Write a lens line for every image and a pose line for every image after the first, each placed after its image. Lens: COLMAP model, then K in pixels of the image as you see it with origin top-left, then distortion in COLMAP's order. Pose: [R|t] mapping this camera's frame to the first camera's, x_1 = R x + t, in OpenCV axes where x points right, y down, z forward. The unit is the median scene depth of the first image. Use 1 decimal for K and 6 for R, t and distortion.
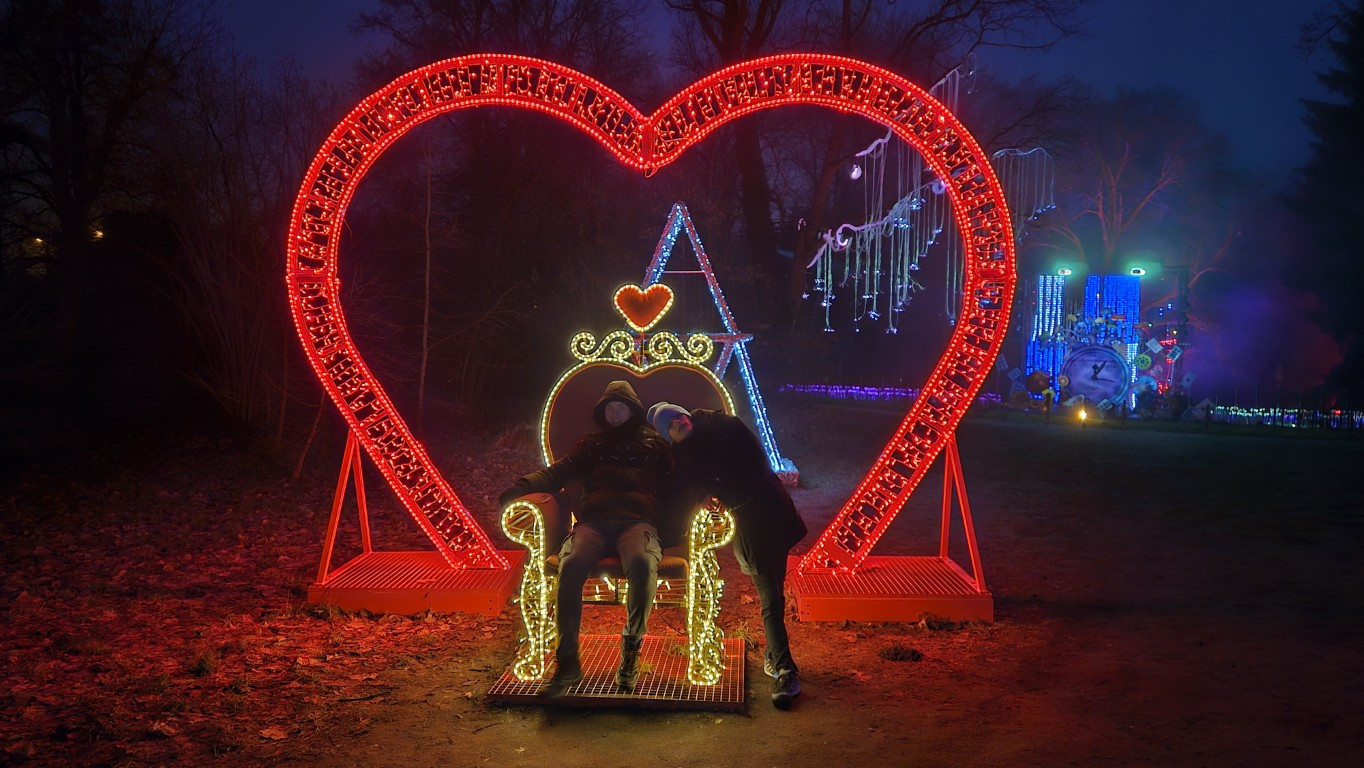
lens RADIAL K [[924.0, 0, 685.6], [0, 924.0, 381.8], [0, 0, 1]] dist [0.079224, -0.057648]
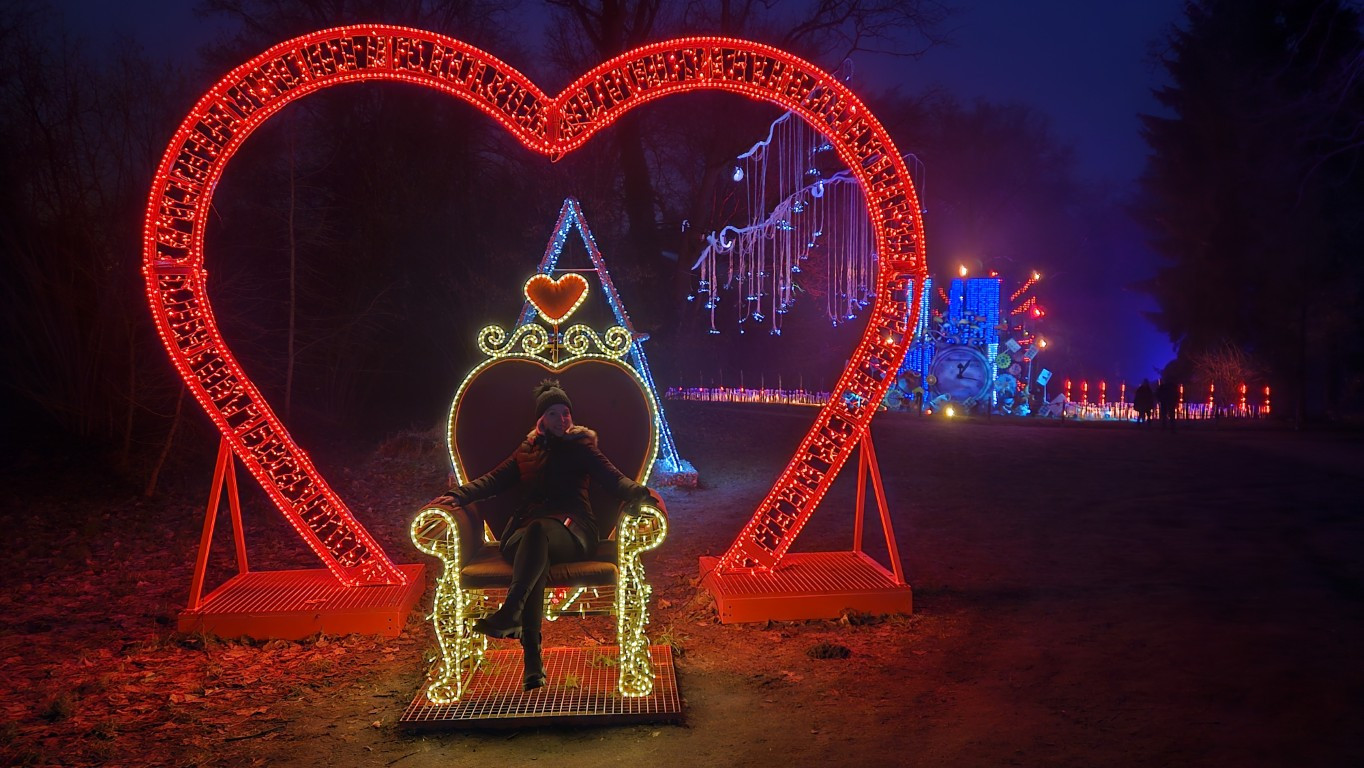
lens RADIAL K [[924.0, 0, 686.3], [0, 924.0, 391.6], [0, 0, 1]] dist [0.079224, -0.057648]
pose [[0.991103, -0.016999, 0.132010, -0.035556], [0.016315, 0.999847, 0.006261, 0.008584], [-0.132096, -0.004051, 0.991229, 0.043445]]
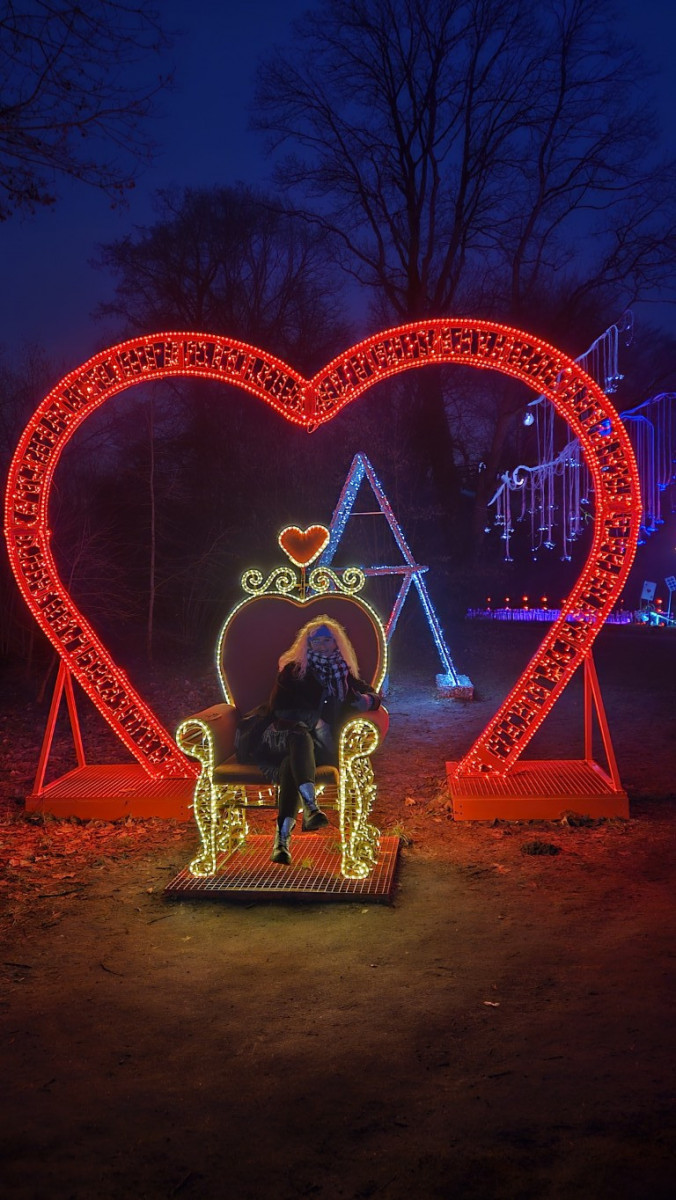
lens RADIAL K [[812.9, 0, 350.5], [0, 812.9, 594.0], [0, 0, 1]] dist [0.079224, -0.057648]
pose [[0.998104, -0.030660, -0.053369, 0.055673], [0.029613, 0.999355, -0.020305, 0.000547], [0.053957, 0.018686, 0.998368, 0.001530]]
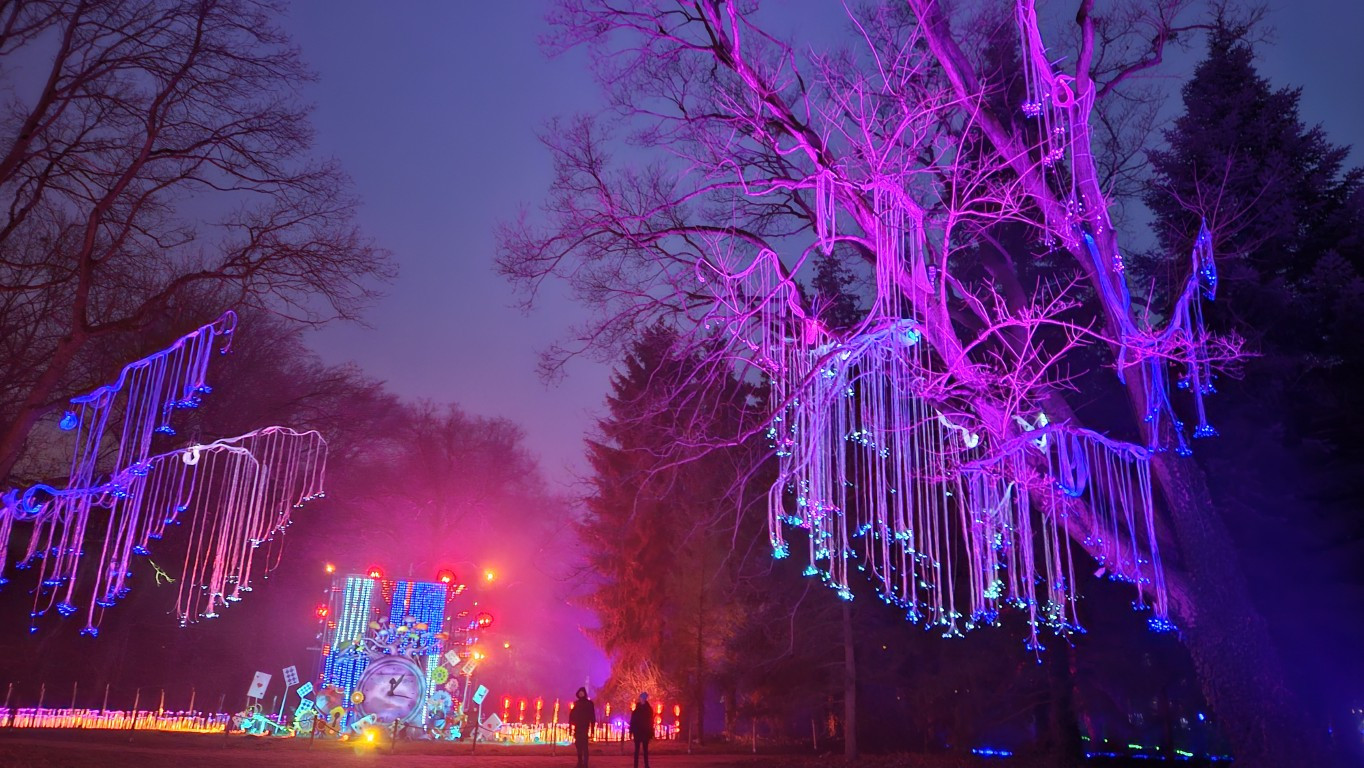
lens RADIAL K [[924.0, 0, 686.1], [0, 924.0, 388.5], [0, 0, 1]] dist [0.079224, -0.057648]
pose [[0.796619, 0.184775, 0.575548, 0.533960], [0.005243, 0.949988, -0.312242, 0.002148], [-0.604459, 0.251756, 0.755810, 0.289787]]
